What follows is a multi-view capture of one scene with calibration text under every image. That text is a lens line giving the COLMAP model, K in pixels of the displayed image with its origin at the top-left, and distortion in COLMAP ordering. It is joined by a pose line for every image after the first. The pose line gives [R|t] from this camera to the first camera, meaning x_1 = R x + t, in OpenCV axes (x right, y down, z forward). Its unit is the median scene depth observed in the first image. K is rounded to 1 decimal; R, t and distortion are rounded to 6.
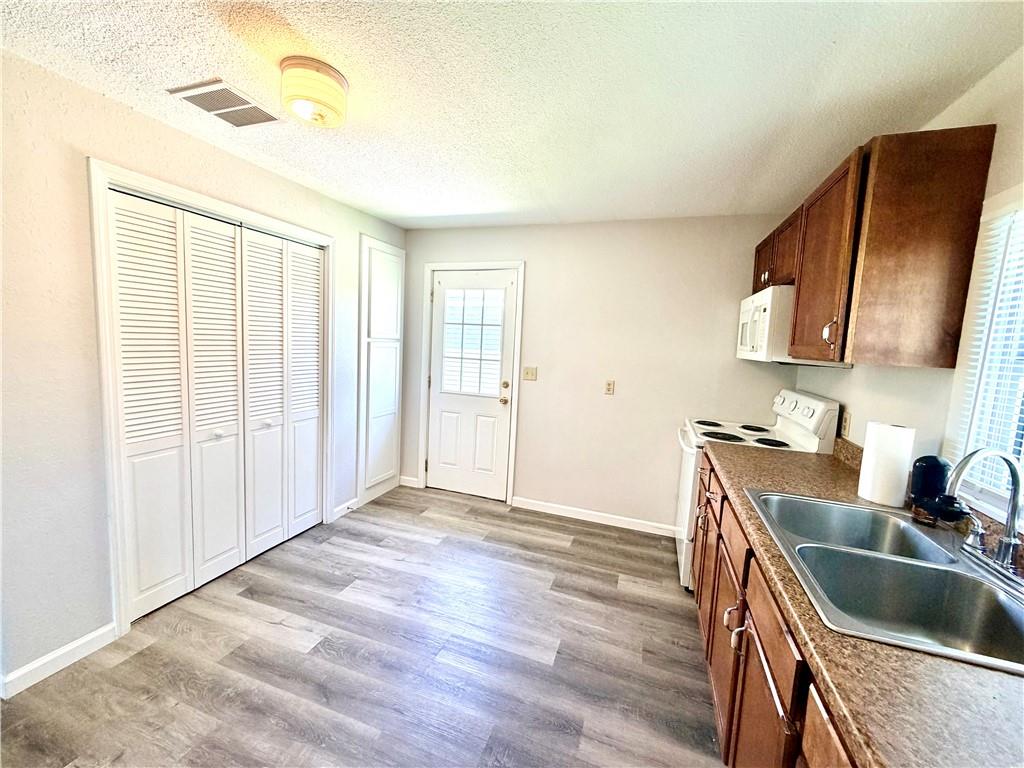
lens RADIAL K [[412.4, 0, 510.1], [0, 412.4, 383.2], [0, 0, 1]] dist [0.001735, 0.000184]
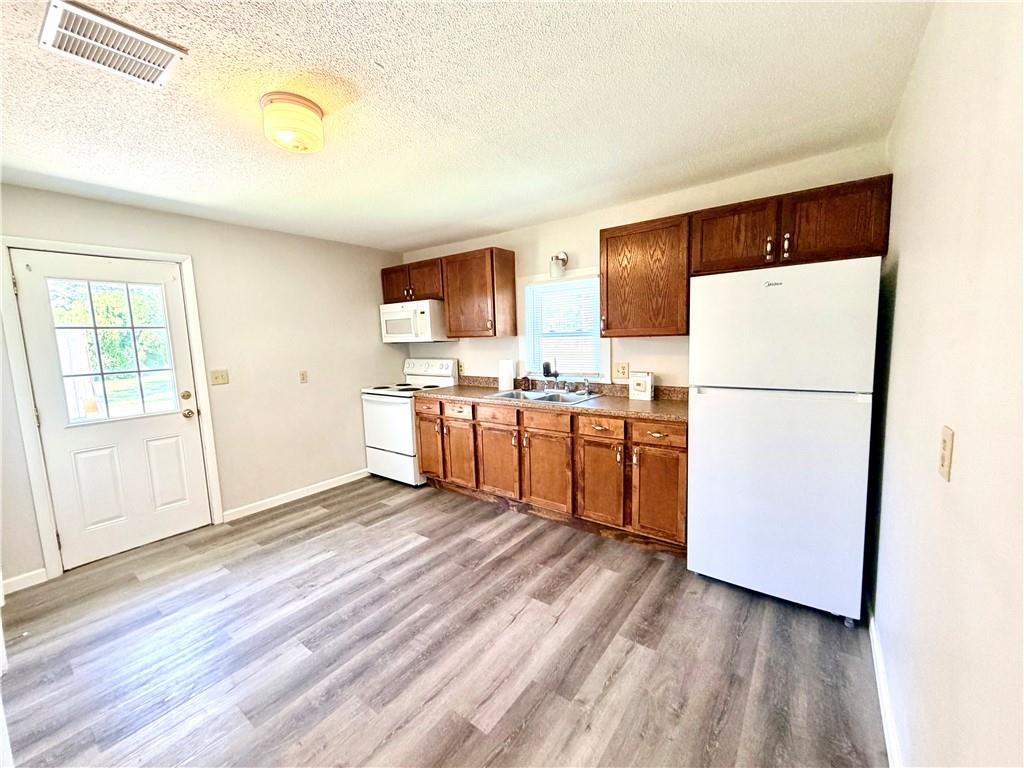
lens RADIAL K [[412.4, 0, 510.1], [0, 412.4, 383.2], [0, 0, 1]] dist [0.001735, 0.000184]
pose [[0.297625, -0.168622, 0.939673, -0.752656], [0.145833, 0.980757, 0.129805, -0.042381], [-0.943479, 0.098402, 0.316489, 0.090092]]
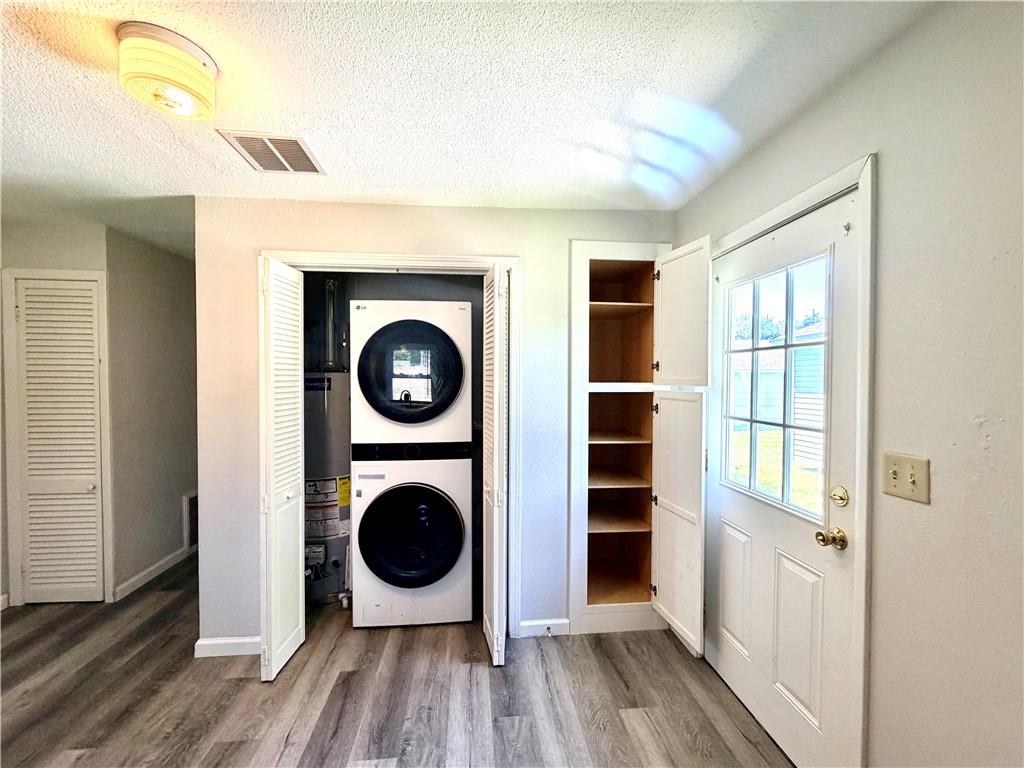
lens RADIAL K [[412.4, 0, 510.1], [0, 412.4, 383.2], [0, 0, 1]] dist [0.001735, 0.000184]
pose [[0.418218, -0.037226, -0.907584, 0.252605], [-0.076518, 0.994165, -0.076037, -0.056850], [0.905118, 0.101246, 0.412929, 0.681904]]
